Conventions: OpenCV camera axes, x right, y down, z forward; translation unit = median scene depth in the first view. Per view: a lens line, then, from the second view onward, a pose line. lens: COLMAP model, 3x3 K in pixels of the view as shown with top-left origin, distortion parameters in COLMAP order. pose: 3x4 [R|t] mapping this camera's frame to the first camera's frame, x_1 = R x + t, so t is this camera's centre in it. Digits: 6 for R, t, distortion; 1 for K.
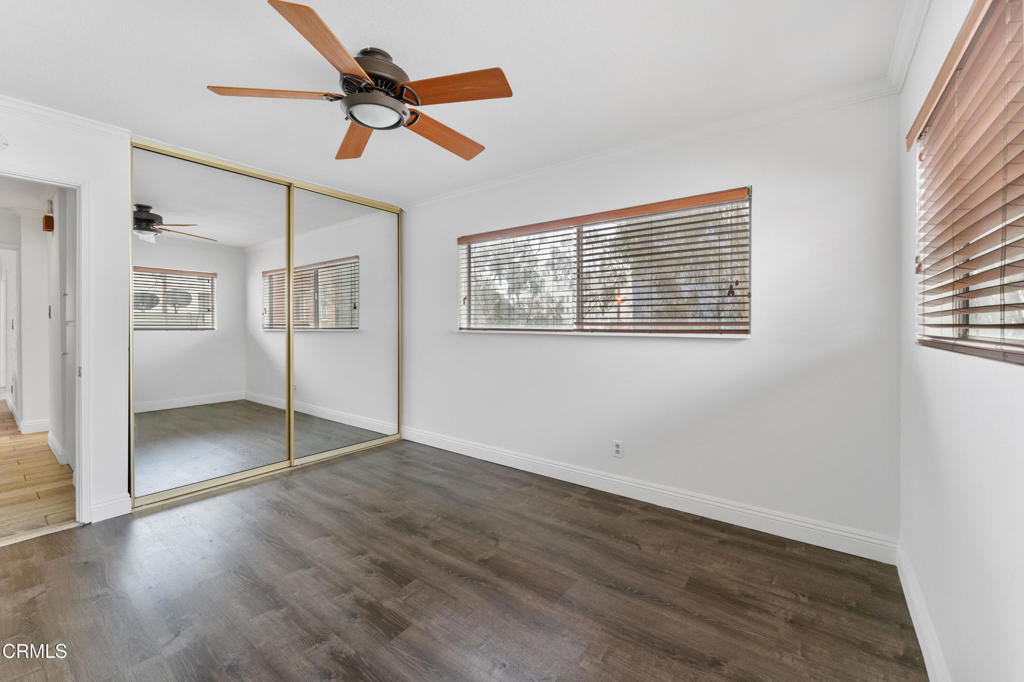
lens RADIAL K [[411.6, 0, 509.6], [0, 411.6, 342.0], [0, 0, 1]] dist [-0.000325, 0.000122]
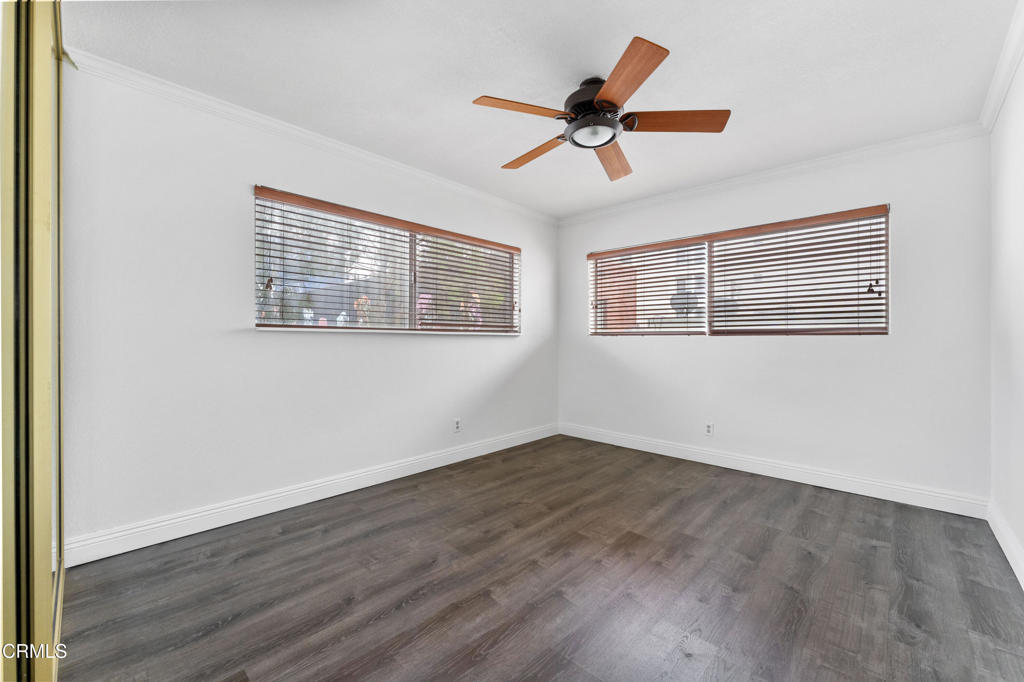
lens RADIAL K [[411.6, 0, 509.6], [0, 411.6, 342.0], [0, 0, 1]] dist [-0.000325, 0.000122]
pose [[0.109775, -0.001442, 0.993955, -1.093991], [0.040794, 0.999163, -0.003056, 0.025615], [-0.993119, 0.040883, 0.109742, 0.808214]]
